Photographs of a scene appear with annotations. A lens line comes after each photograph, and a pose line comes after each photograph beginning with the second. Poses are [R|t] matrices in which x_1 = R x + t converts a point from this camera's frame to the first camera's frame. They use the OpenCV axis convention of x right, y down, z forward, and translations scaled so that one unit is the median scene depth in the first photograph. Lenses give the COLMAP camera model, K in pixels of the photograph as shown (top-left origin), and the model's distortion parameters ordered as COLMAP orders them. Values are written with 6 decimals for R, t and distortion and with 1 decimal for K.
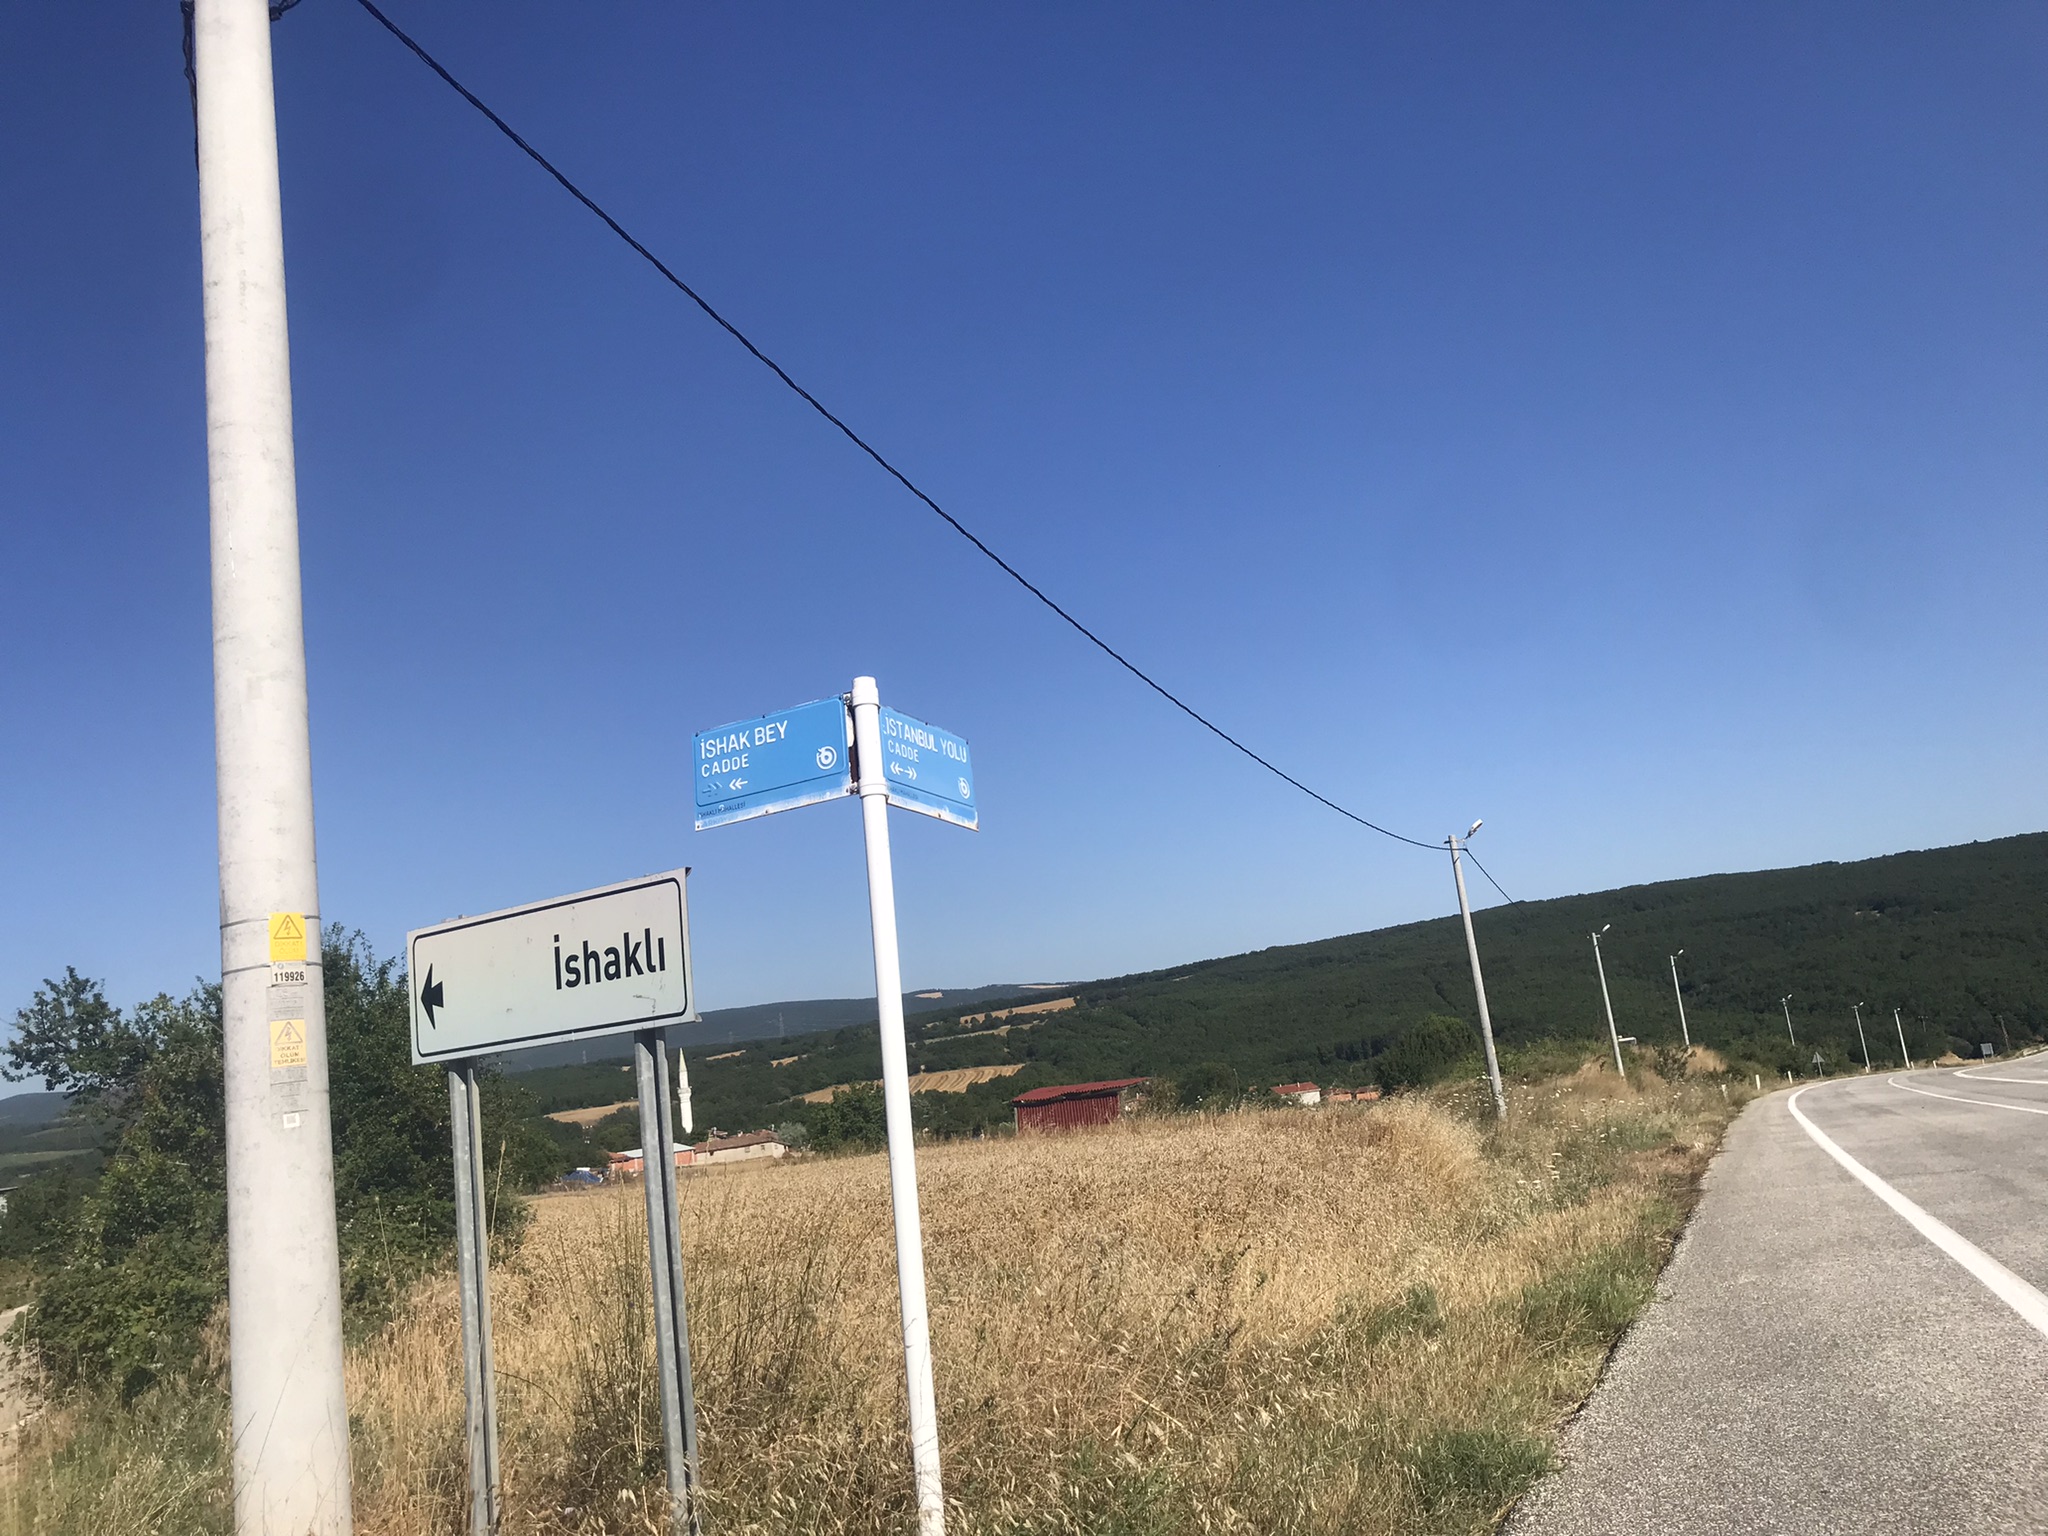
lens RADIAL K [[1700.8, 0, 1024.0], [0, 1700.8, 768.0], [0, 0, 1]] dist [0.084638, -0.130906]
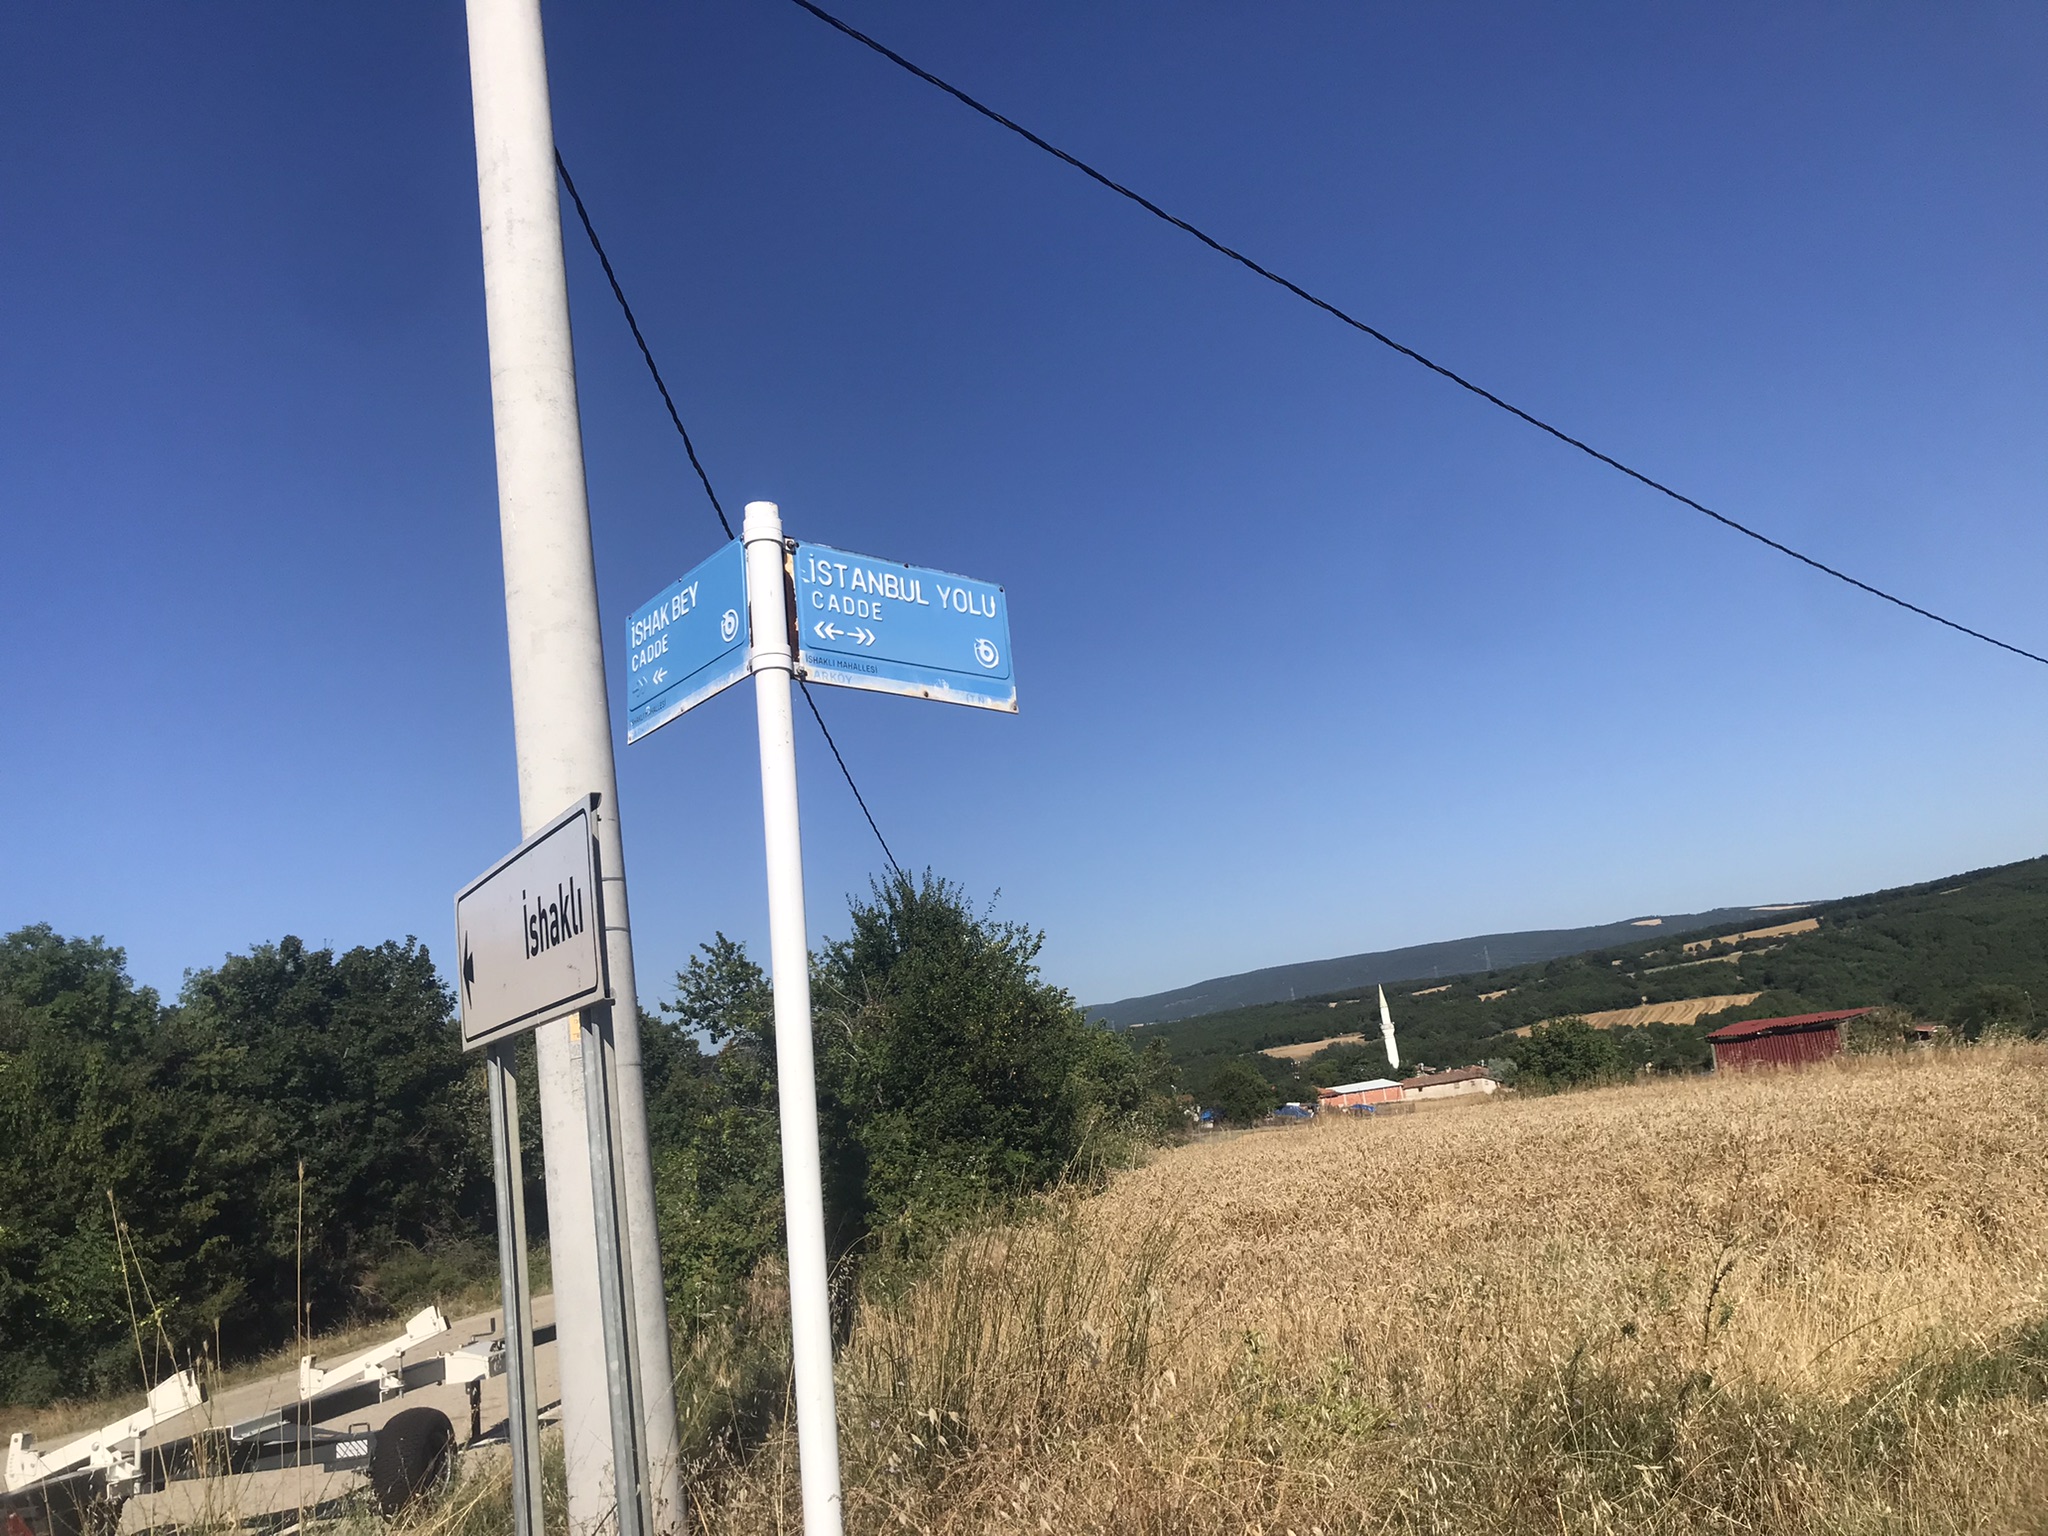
lens RADIAL K [[1700.8, 0, 1024.0], [0, 1700.8, 768.0], [0, 0, 1]] dist [0.084638, -0.130906]
pose [[0.919290, -0.078847, -0.385602, 0.239666], [0.092842, 0.995522, 0.017776, 0.046779], [0.382474, -0.052141, 0.922494, 0.348892]]
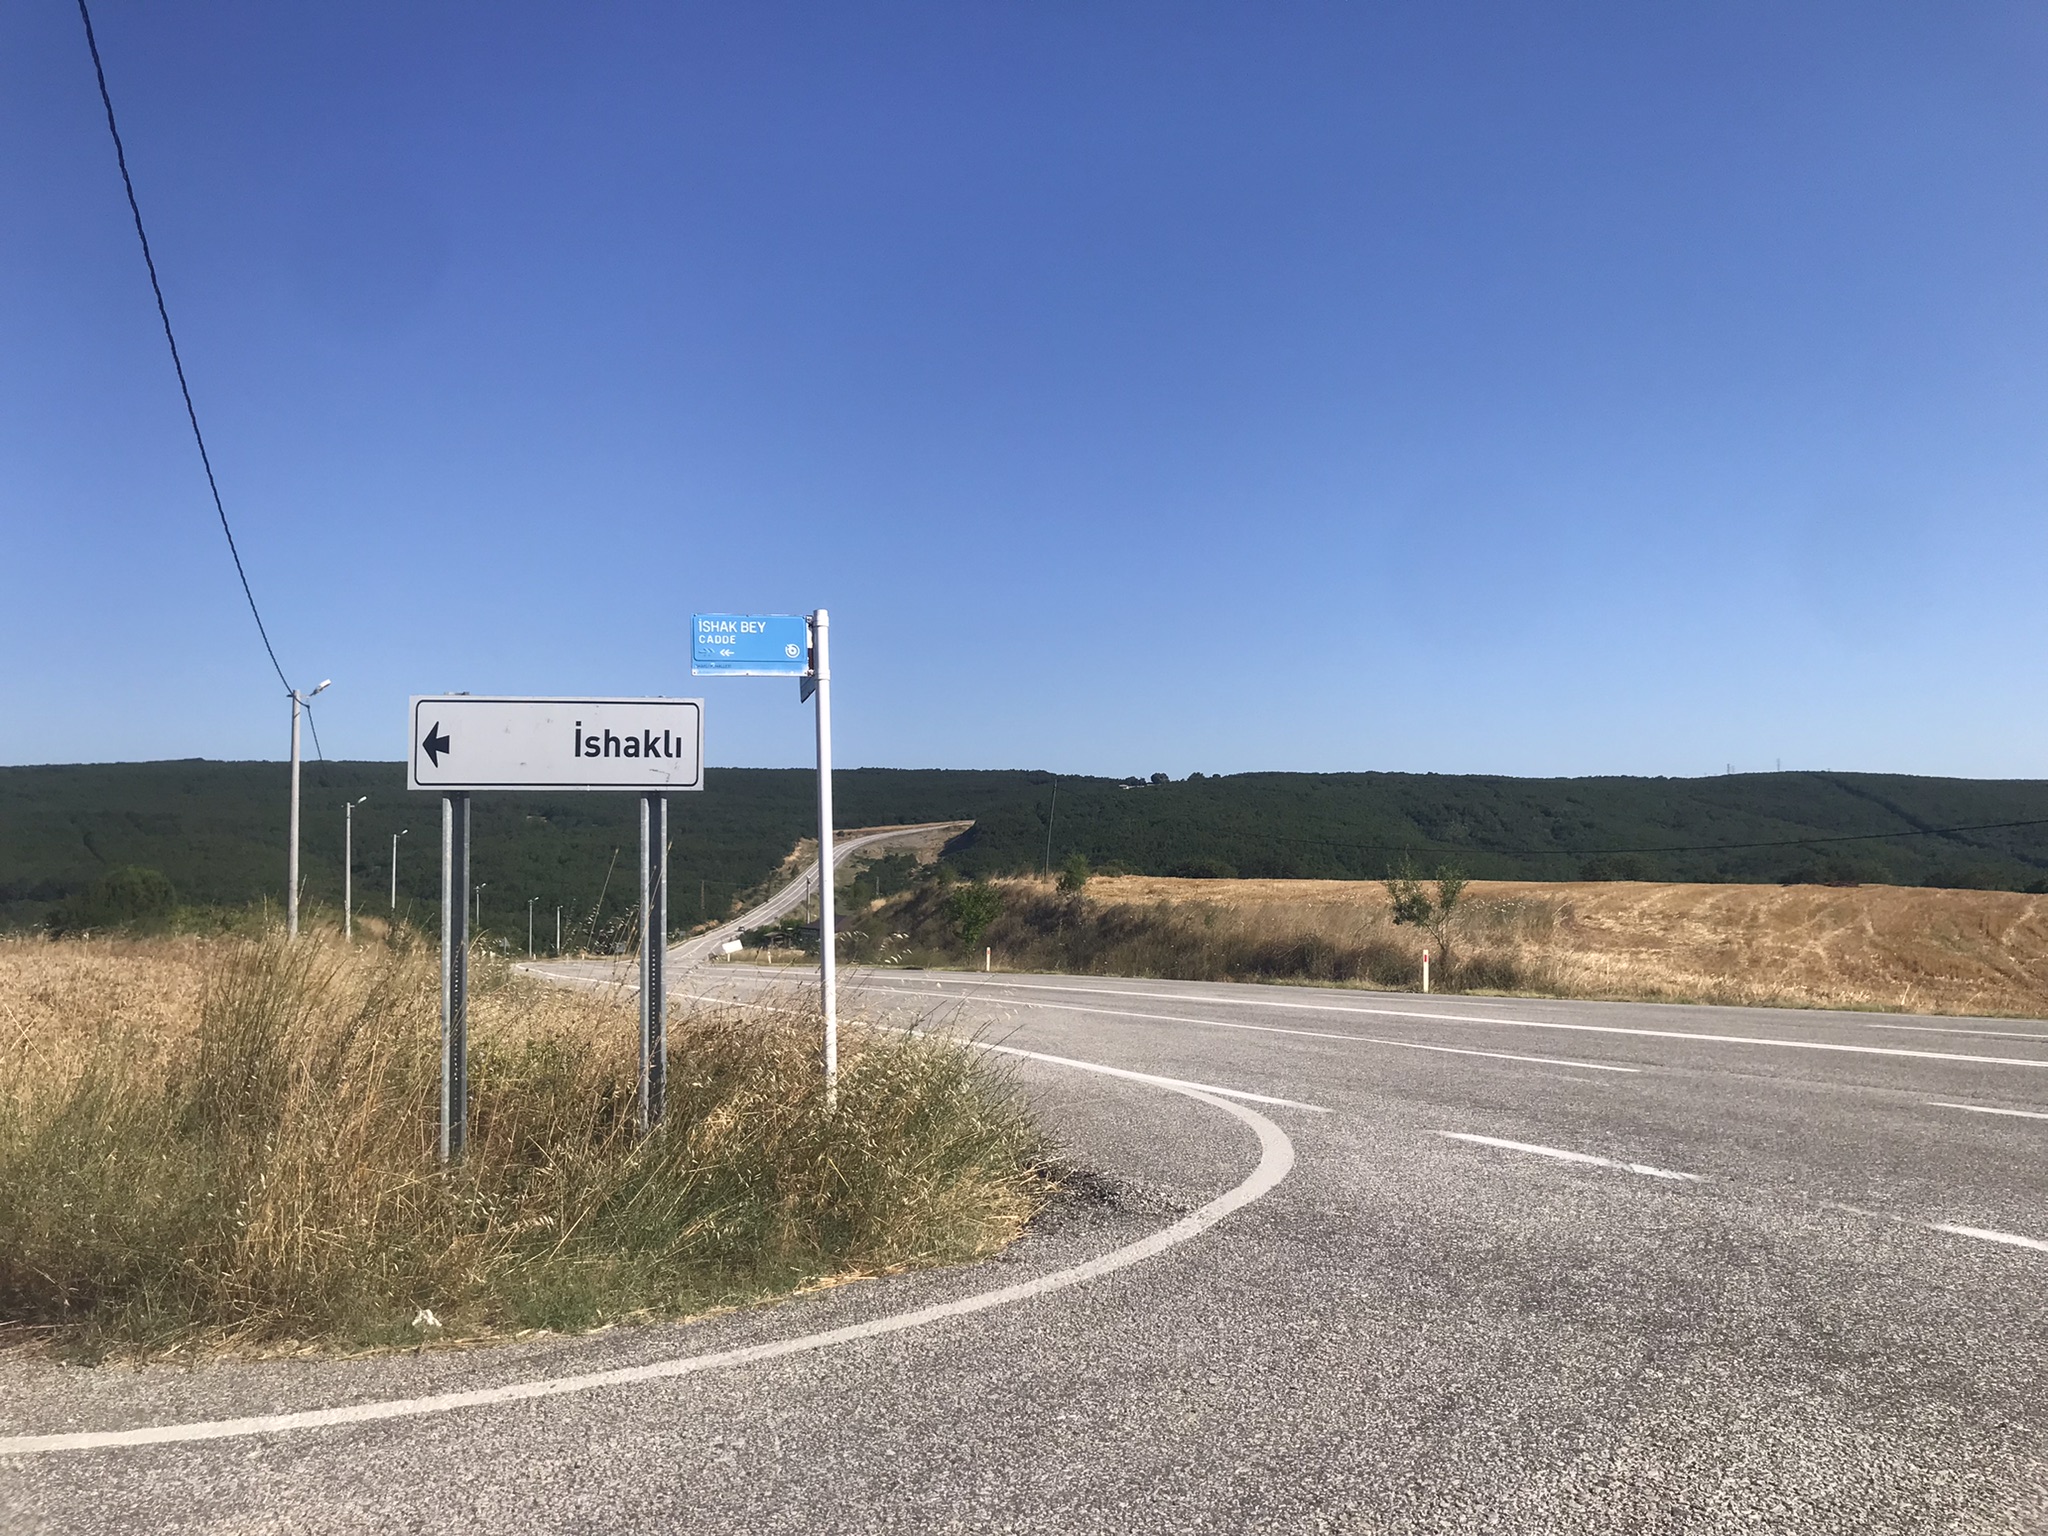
lens RADIAL K [[1700.8, 0, 1024.0], [0, 1700.8, 768.0], [0, 0, 1]] dist [0.084638, -0.130906]
pose [[0.732357, 0.151841, 0.663775, -0.955076], [-0.196878, 0.980403, -0.007052, 0.067978], [-0.651838, -0.125519, 0.747899, -0.397440]]
